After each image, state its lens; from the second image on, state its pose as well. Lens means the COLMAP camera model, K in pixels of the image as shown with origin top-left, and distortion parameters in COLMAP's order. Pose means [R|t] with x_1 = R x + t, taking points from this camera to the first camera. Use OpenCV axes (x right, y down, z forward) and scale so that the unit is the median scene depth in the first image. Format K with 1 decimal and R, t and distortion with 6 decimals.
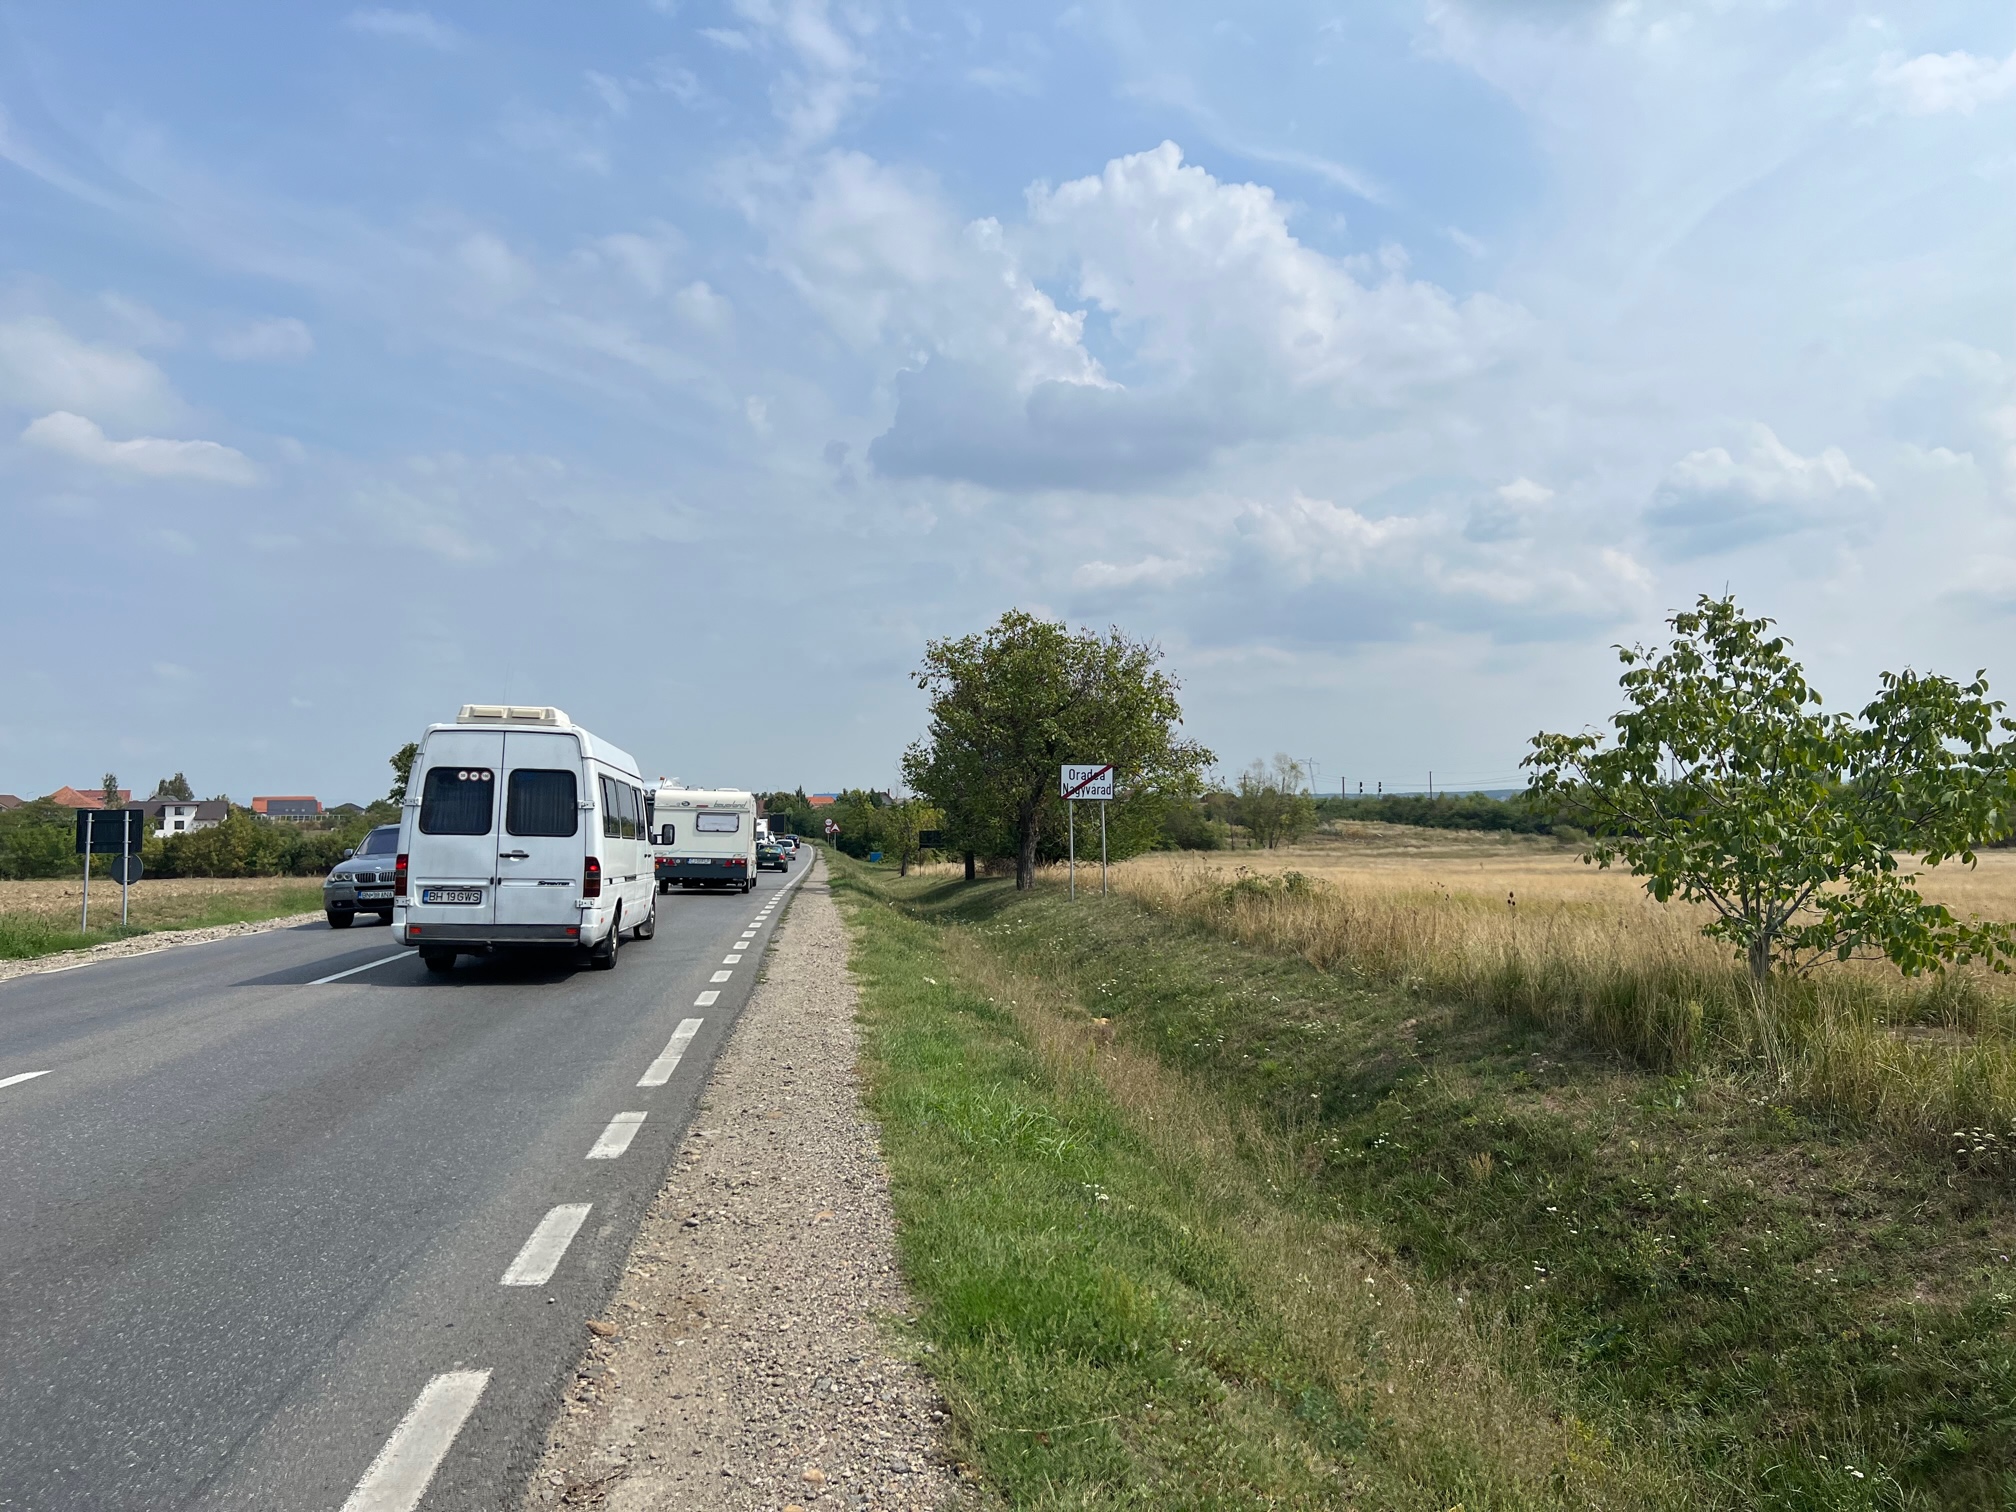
lens RADIAL K [[1484.5, 0, 1006.2], [0, 1484.5, 817.7], [0, 0, 1]] dist [0.252417, -0.001955]
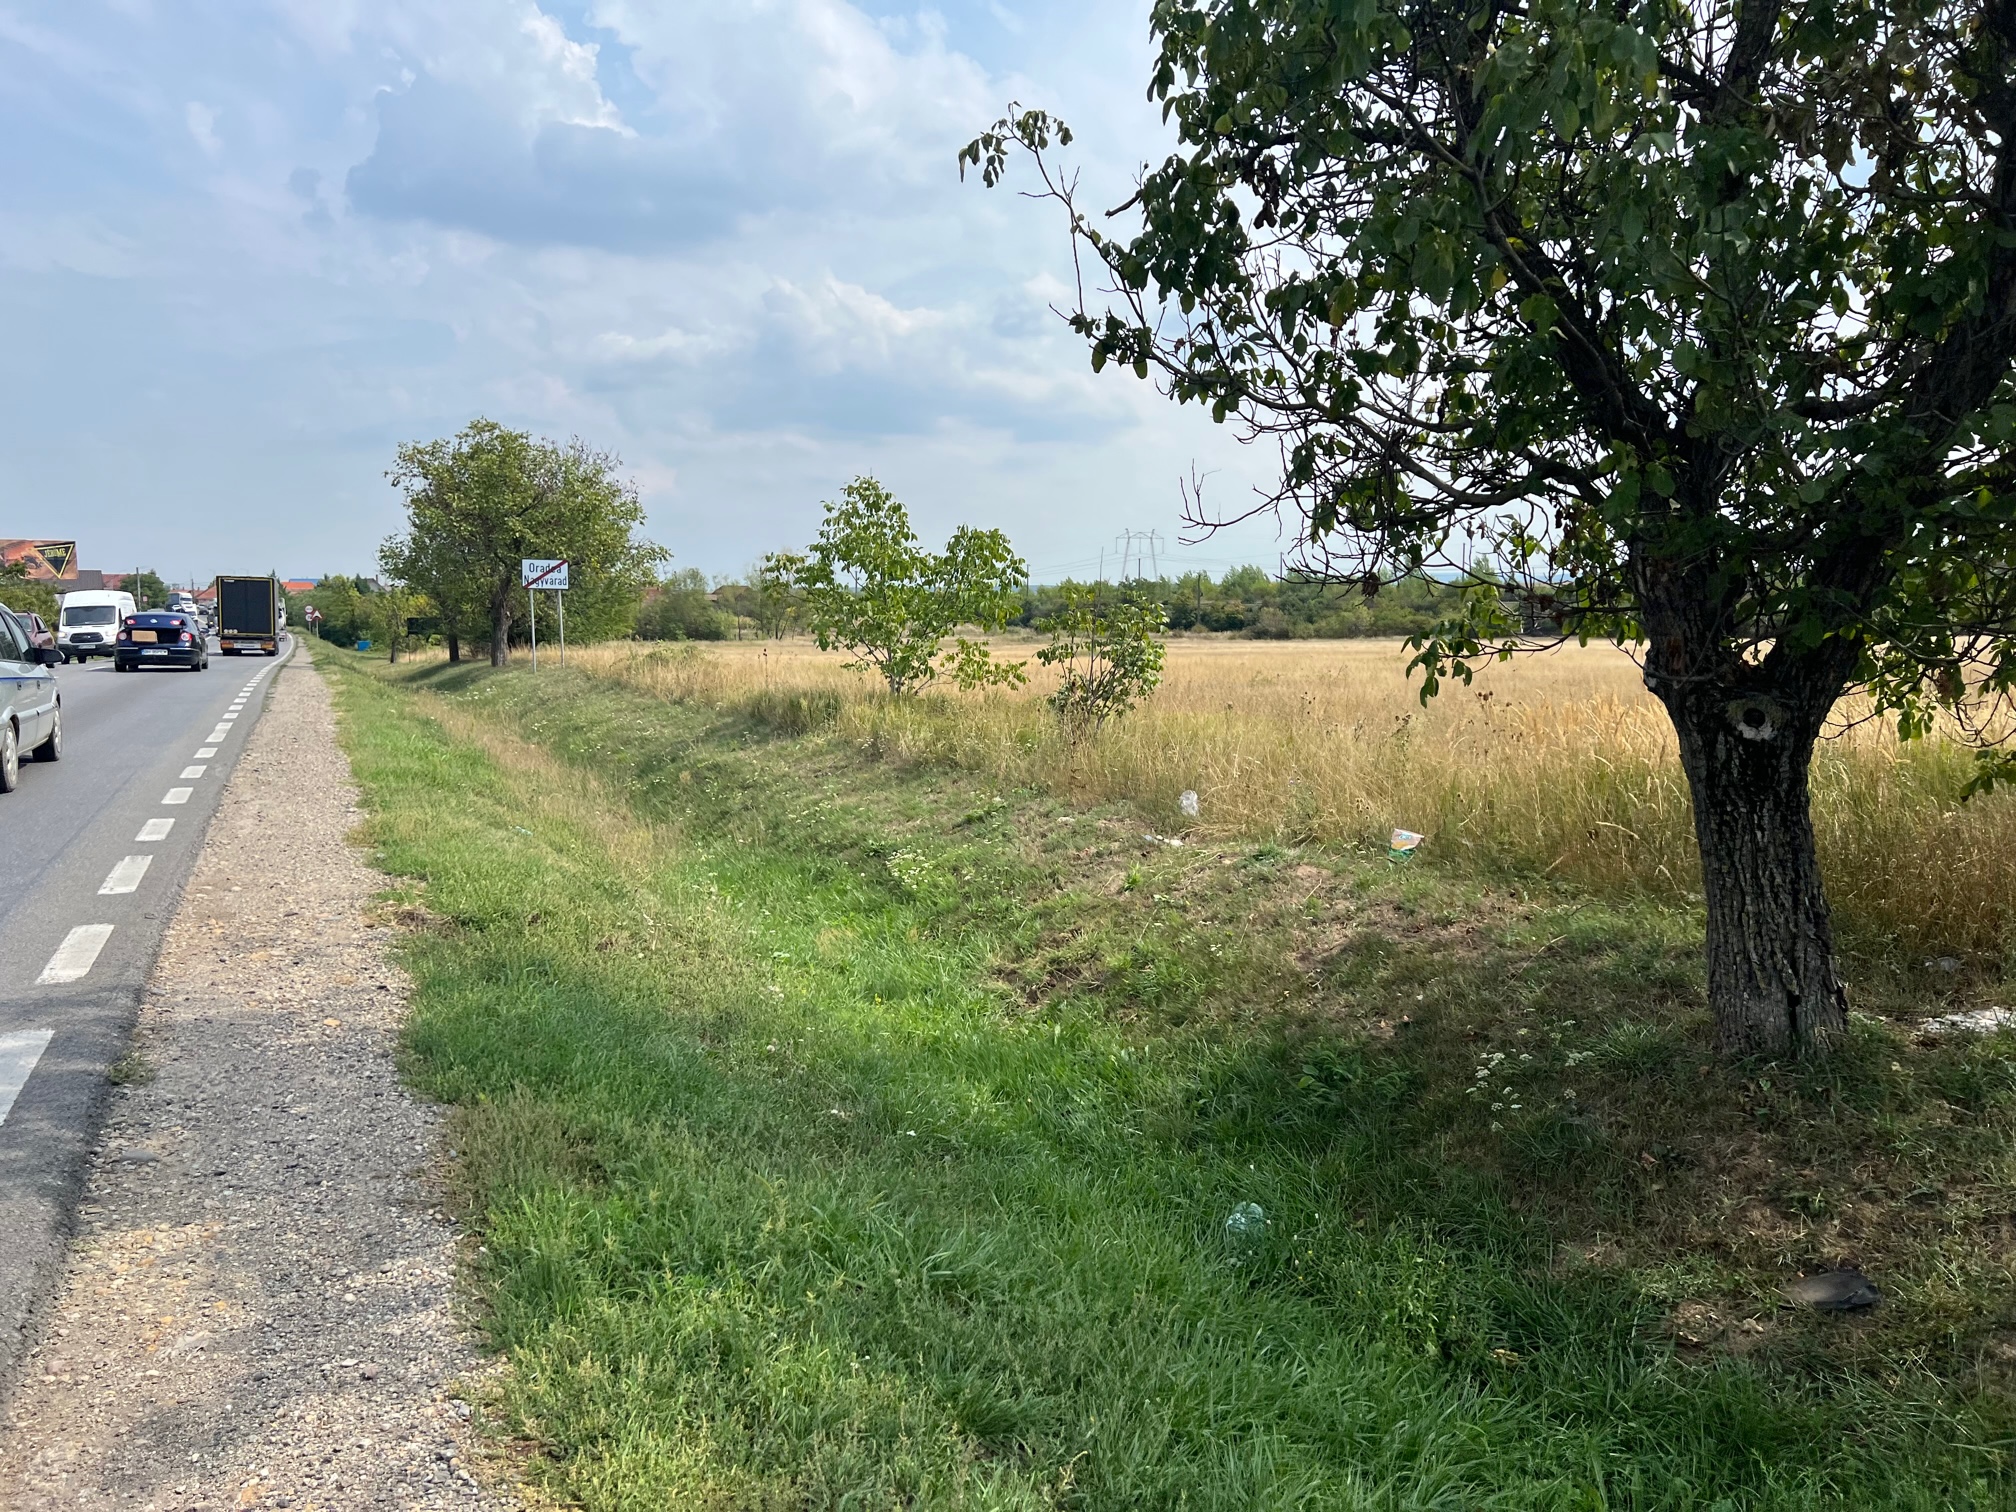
lens RADIAL K [[1511.9, 0, 1014.5], [0, 1511.9, 802.0], [0, 0, 1]] dist [0.039424, -0.006448]
pose [[0.951696, -0.032030, 0.305365, 0.025290], [-0.006523, 0.992210, 0.124405, 0.002431], [-0.306971, -0.120388, 0.944074, -0.217908]]
